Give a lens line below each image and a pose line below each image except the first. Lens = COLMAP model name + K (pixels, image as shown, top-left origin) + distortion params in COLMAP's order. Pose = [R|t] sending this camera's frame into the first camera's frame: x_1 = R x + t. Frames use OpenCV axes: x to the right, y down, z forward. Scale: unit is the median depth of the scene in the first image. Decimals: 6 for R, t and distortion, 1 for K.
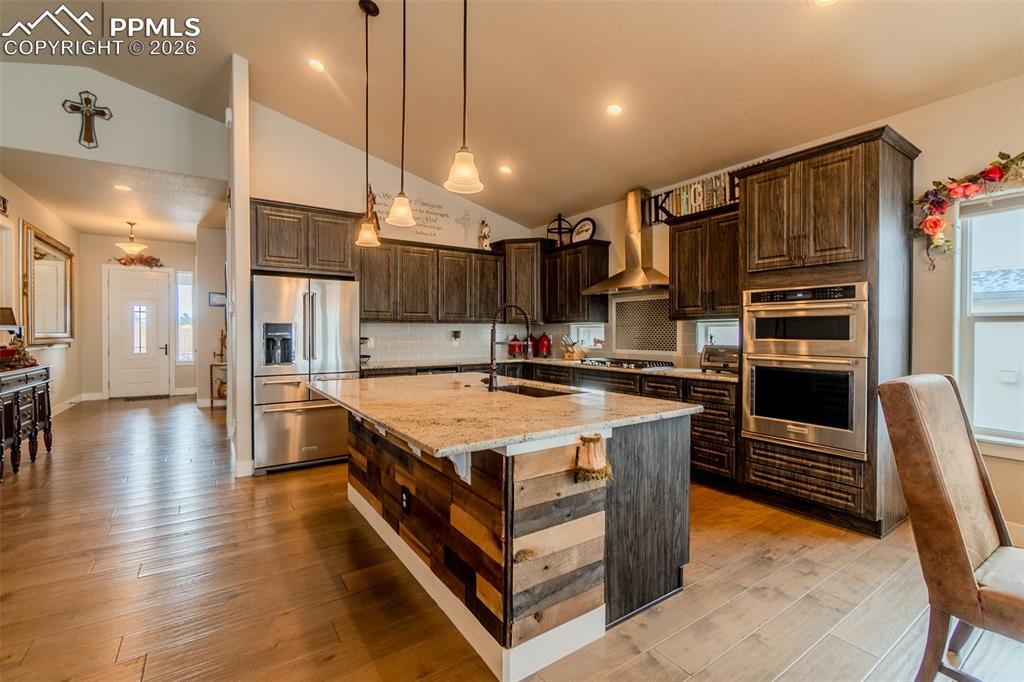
lens RADIAL K [[441.9, 0, 508.3], [0, 441.9, 337.7], [0, 0, 1]] dist [-0.008169, 0.001324]
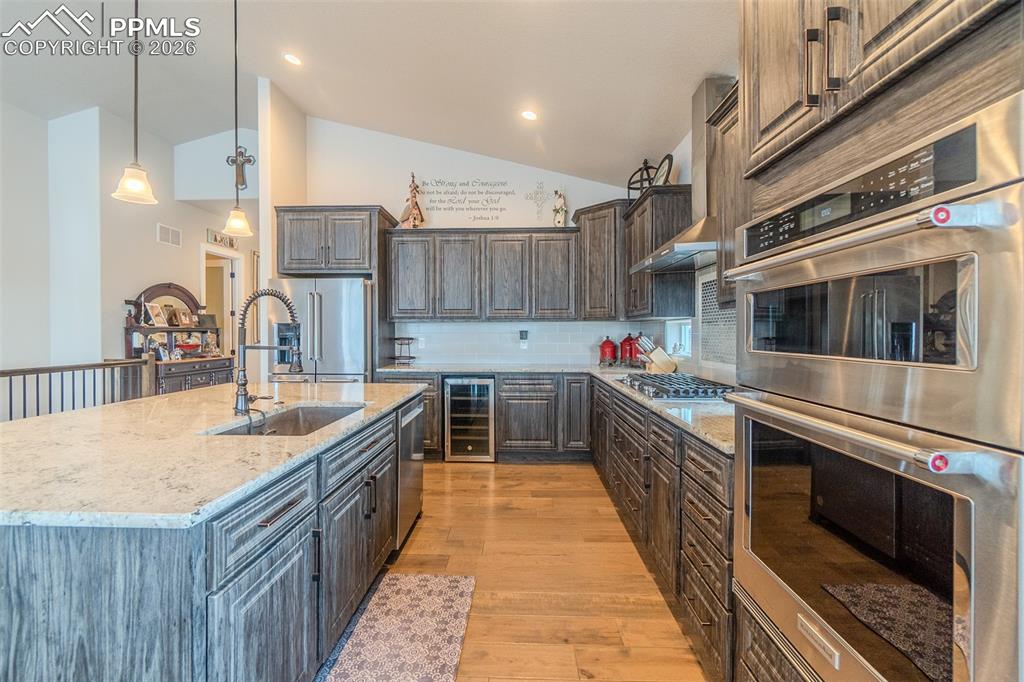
lens RADIAL K [[441.9, 0, 507.2], [0, 441.9, 337.3], [0, 0, 1]] dist [-0.008169, 0.001324]
pose [[0.808188, 0.006222, -0.588892, 0.495737], [-0.006939, 0.999975, 0.001043, -0.005109], [0.588884, 0.003243, 0.808211, 0.459818]]
